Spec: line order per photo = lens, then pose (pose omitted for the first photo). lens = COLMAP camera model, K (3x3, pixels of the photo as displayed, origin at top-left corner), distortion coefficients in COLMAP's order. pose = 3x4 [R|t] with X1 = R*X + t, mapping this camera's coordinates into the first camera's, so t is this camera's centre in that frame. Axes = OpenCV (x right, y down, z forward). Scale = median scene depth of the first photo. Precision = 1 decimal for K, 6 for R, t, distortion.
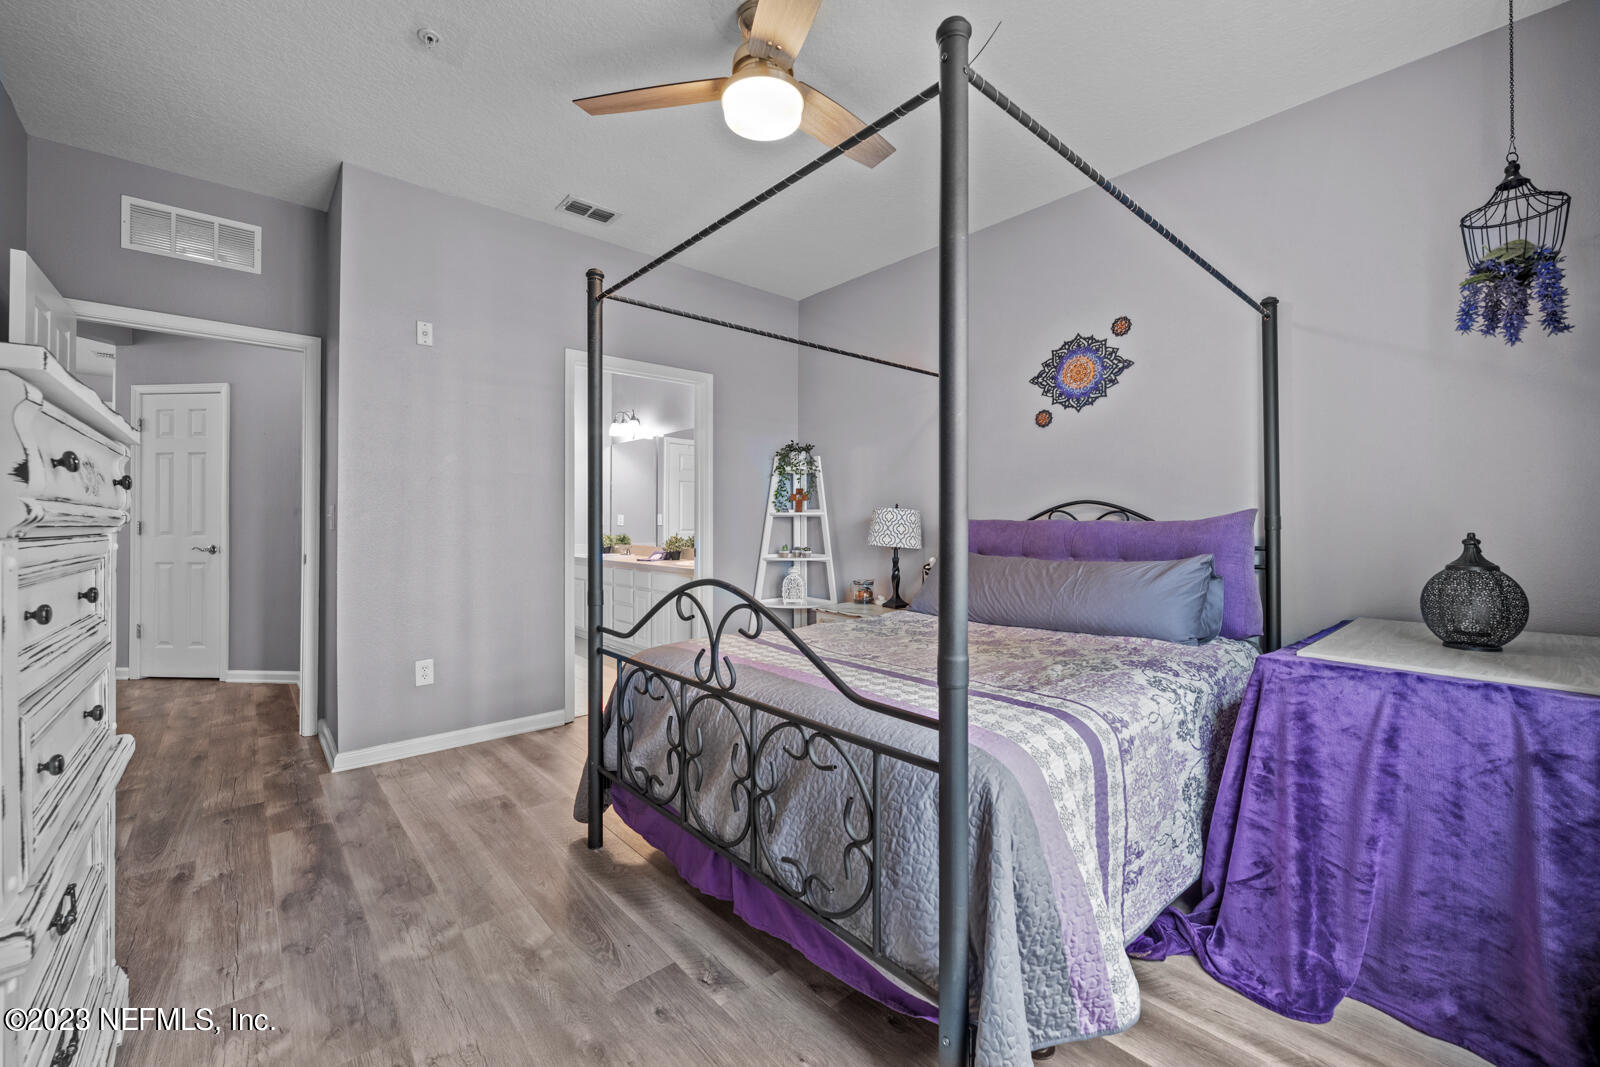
lens RADIAL K [[650.9, 0, 805.4], [0, 650.9, 524.5], [0, 0, 1]] dist [-0.003684, -0.000021]
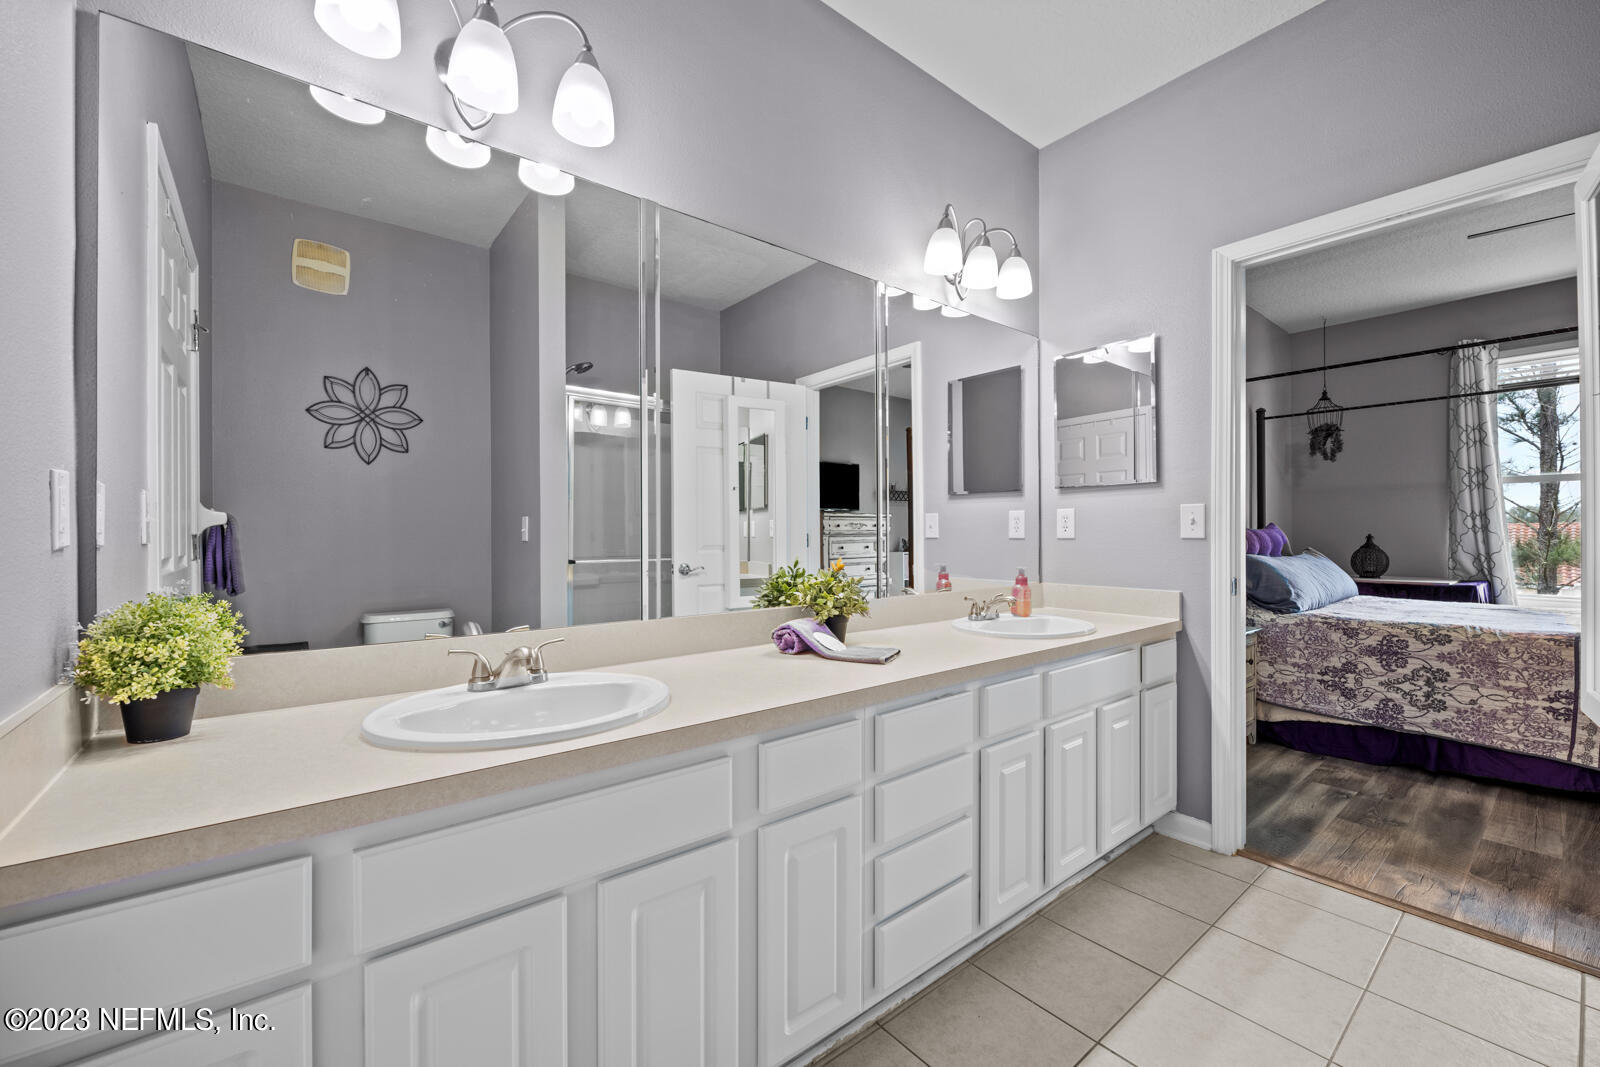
lens RADIAL K [[638.2, 0, 784.6], [0, 638.2, 530.4], [0, 0, 1]] dist [-0.001943, -0.000136]
pose [[0.072312, 0.001541, 0.997381, -0.987573], [0.004064, 0.999990, -0.001840, -0.003461], [-0.997374, 0.004186, 0.072305, 1.836731]]
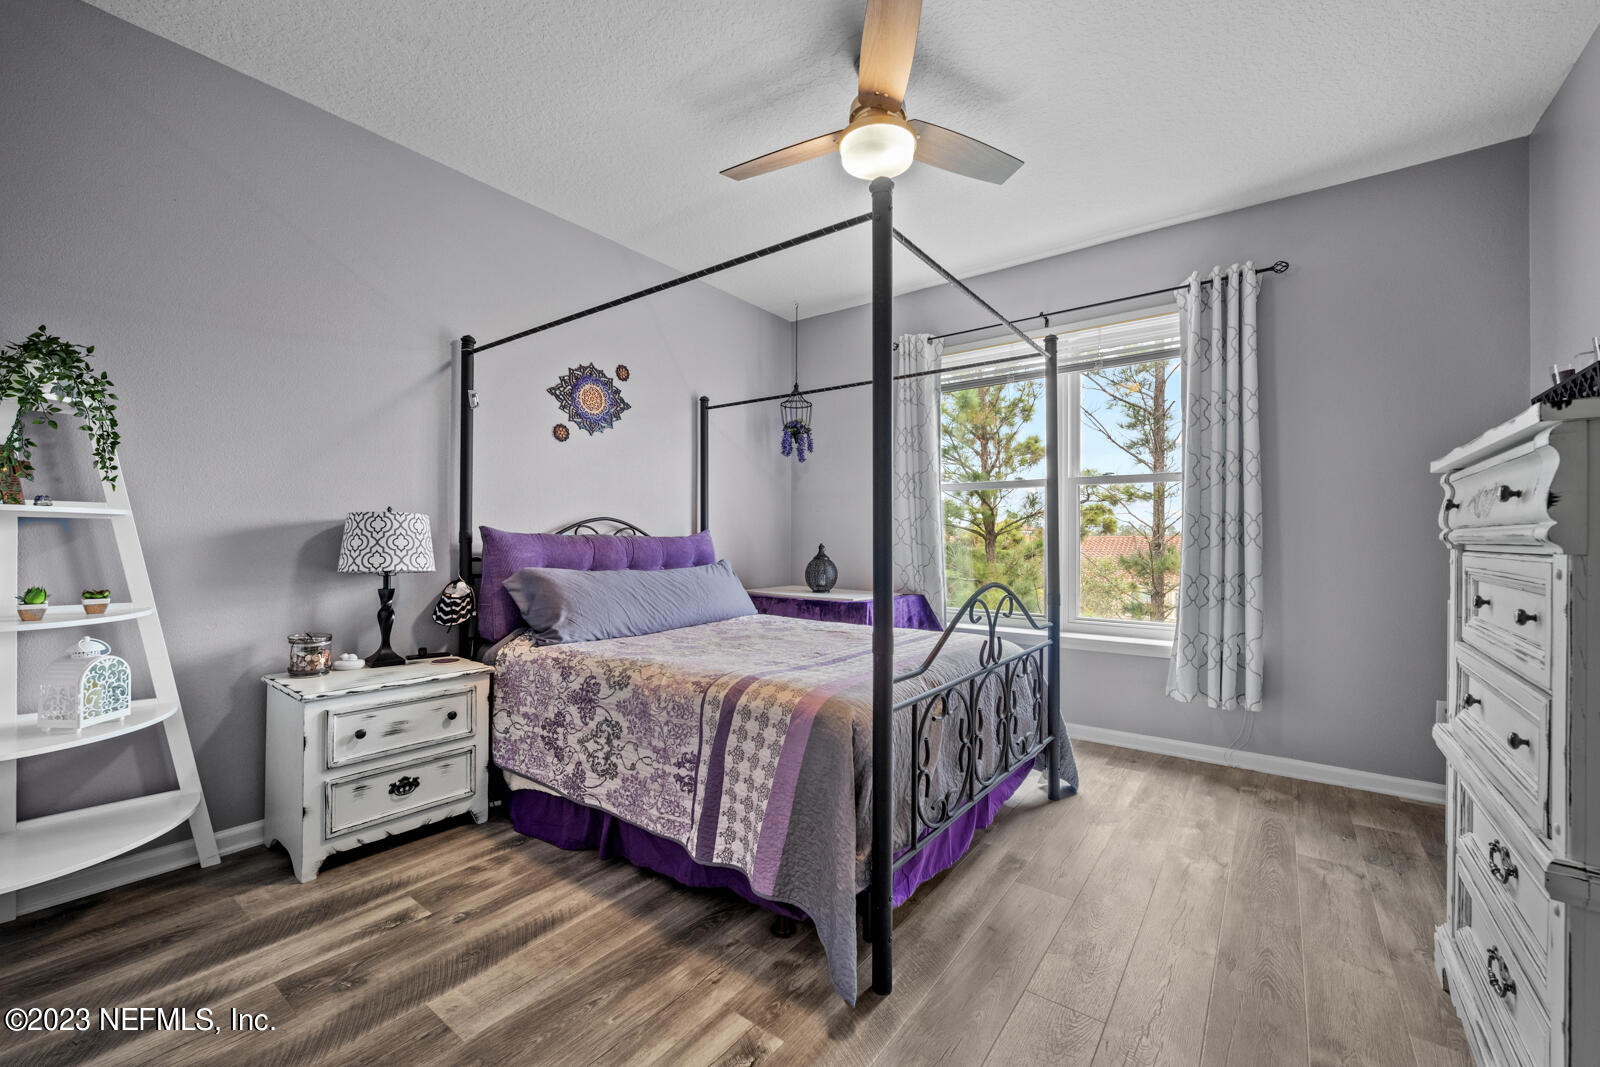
lens RADIAL K [[643.2, 0, 804.1], [0, 643.2, 536.6], [0, 0, 1]] dist [-0.005649, -0.000191]
pose [[-0.182484, 0.001995, 0.983207, -0.718810], [-0.007572, 0.999965, -0.003434, -0.001823], [-0.983180, -0.008071, -0.182463, 0.861320]]
